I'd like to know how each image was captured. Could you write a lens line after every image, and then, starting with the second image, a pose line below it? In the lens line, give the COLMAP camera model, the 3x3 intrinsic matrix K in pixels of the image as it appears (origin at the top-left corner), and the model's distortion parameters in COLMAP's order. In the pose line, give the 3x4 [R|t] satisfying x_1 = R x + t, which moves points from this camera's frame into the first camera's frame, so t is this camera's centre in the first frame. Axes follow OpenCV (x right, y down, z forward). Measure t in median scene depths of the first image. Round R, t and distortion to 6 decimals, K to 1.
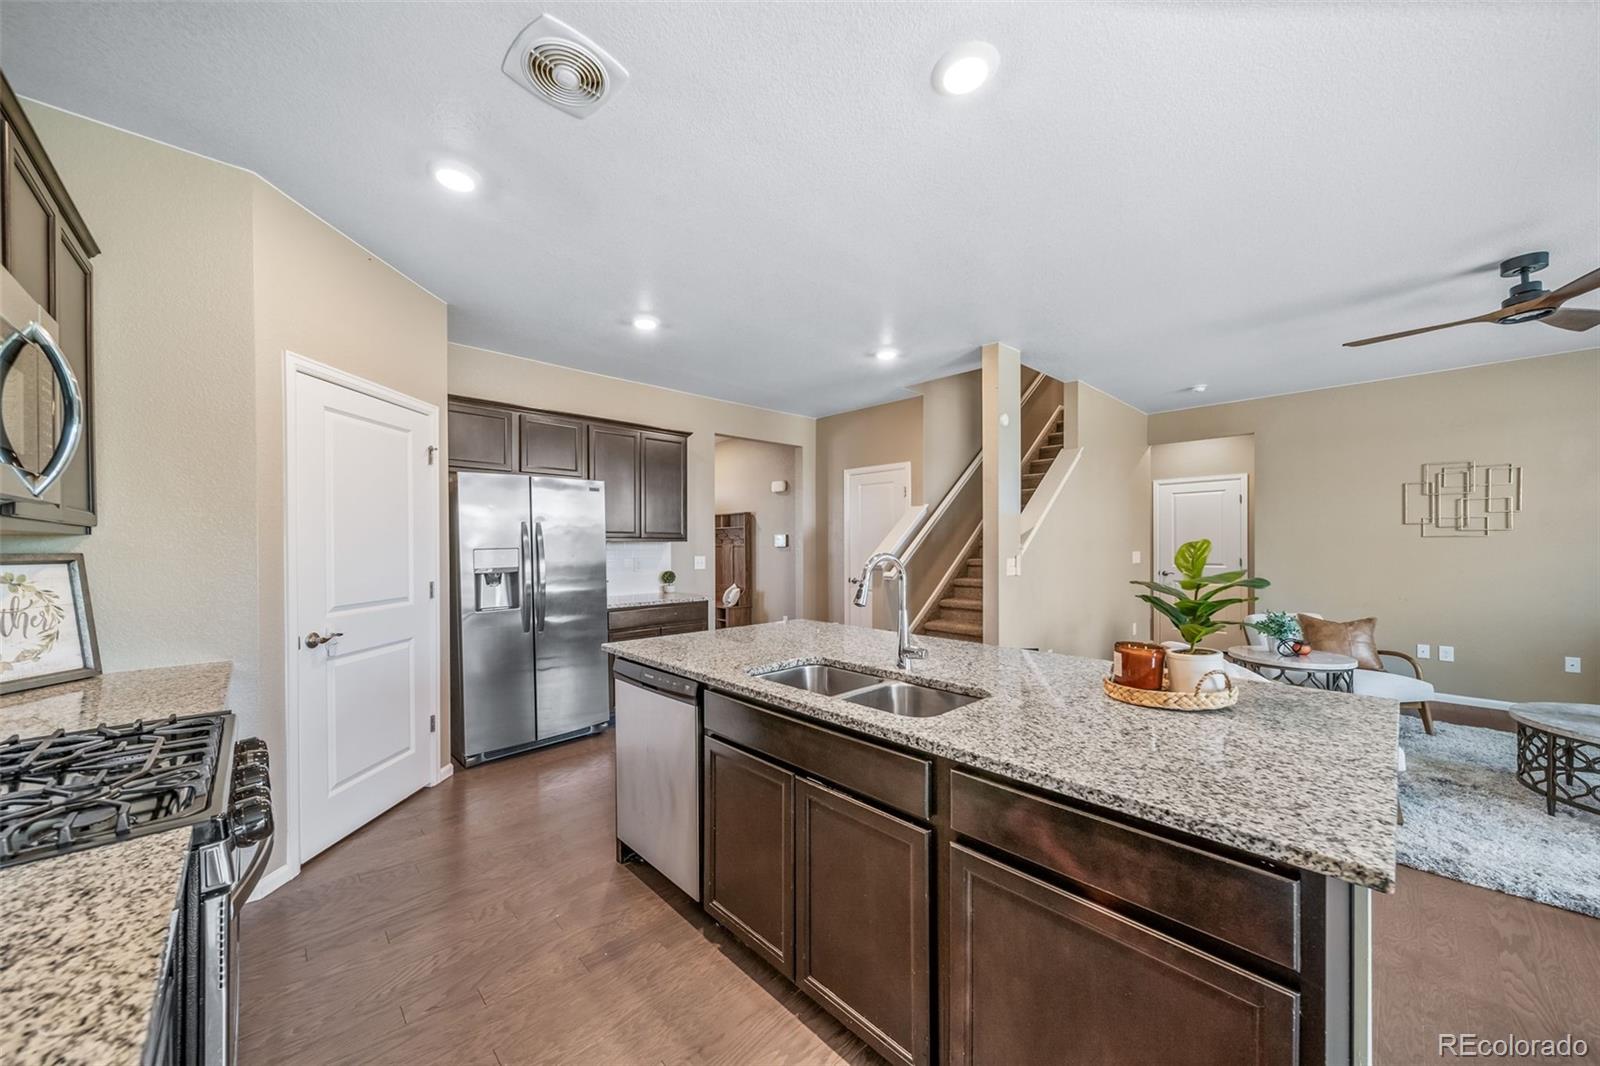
lens RADIAL K [[567.7, 0, 798.2], [0, 567.7, 547.1], [0, 0, 1]] dist [0.000365, 0.000032]
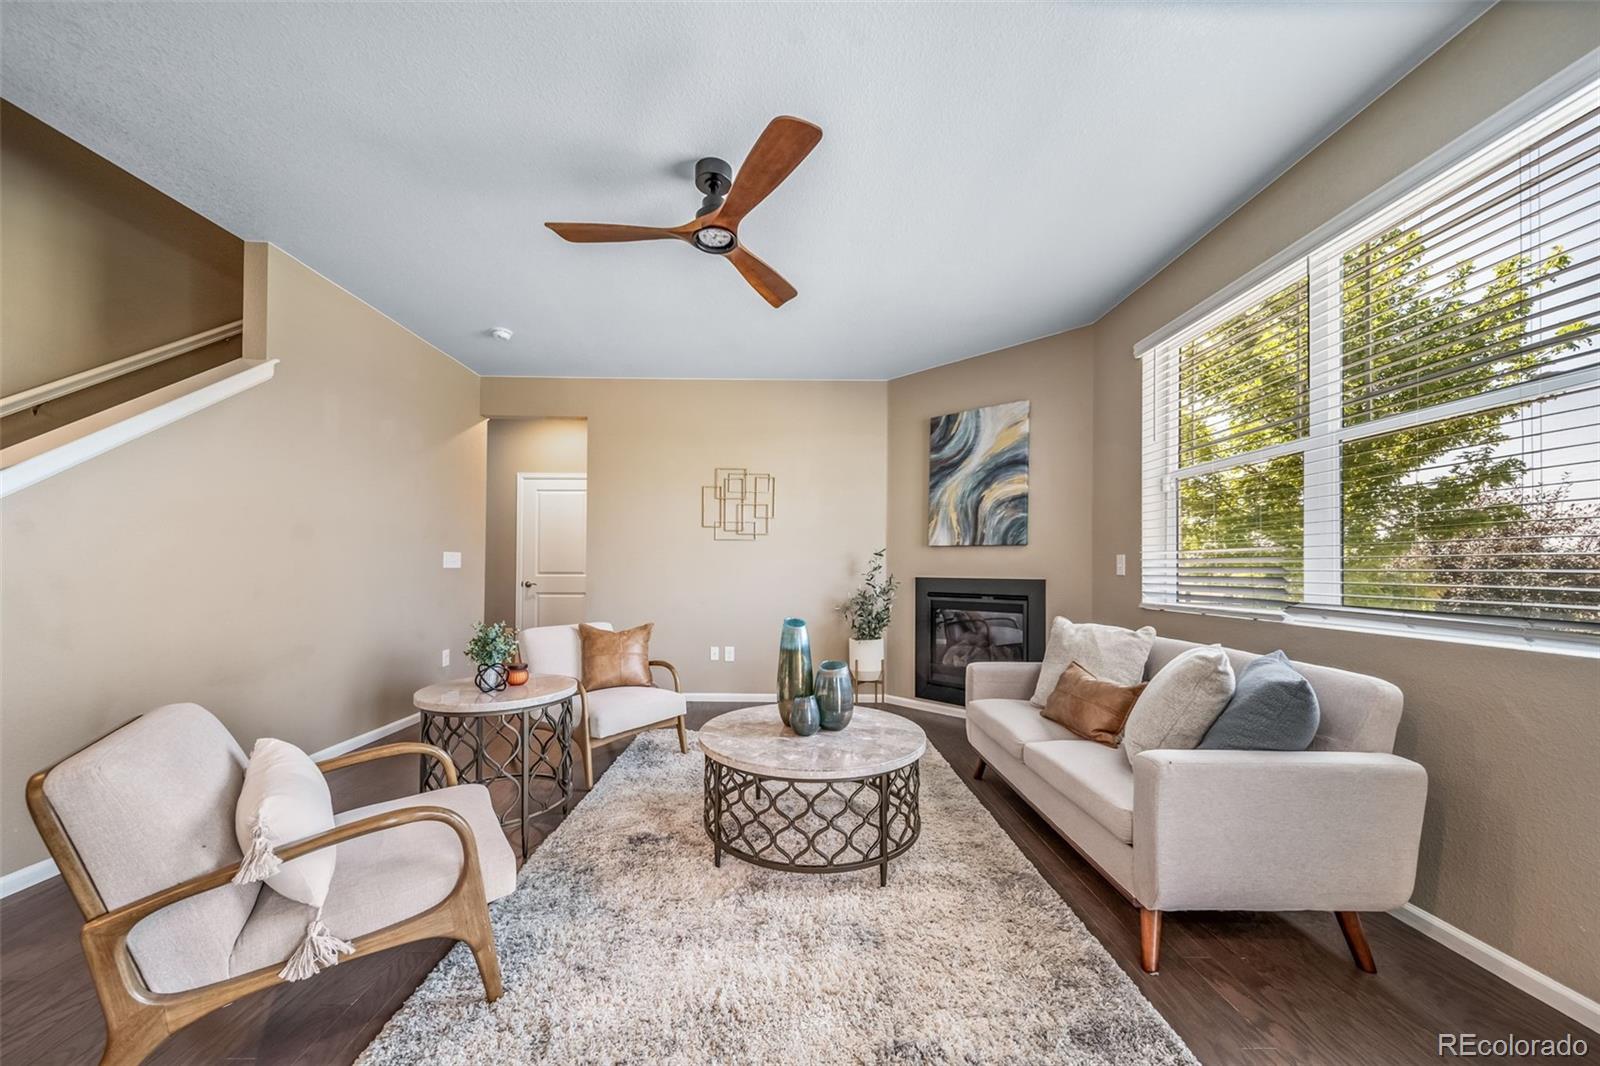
lens RADIAL K [[567.7, 0, 798.2], [0, 567.7, 547.1], [0, 0, 1]] dist [0.000365, 0.000032]
pose [[0.665060, 0.039481, 0.745745, 0.461288], [-0.009858, 0.998979, -0.044096, 0.039665], [-0.746725, 0.021975, 0.664770, 0.225562]]
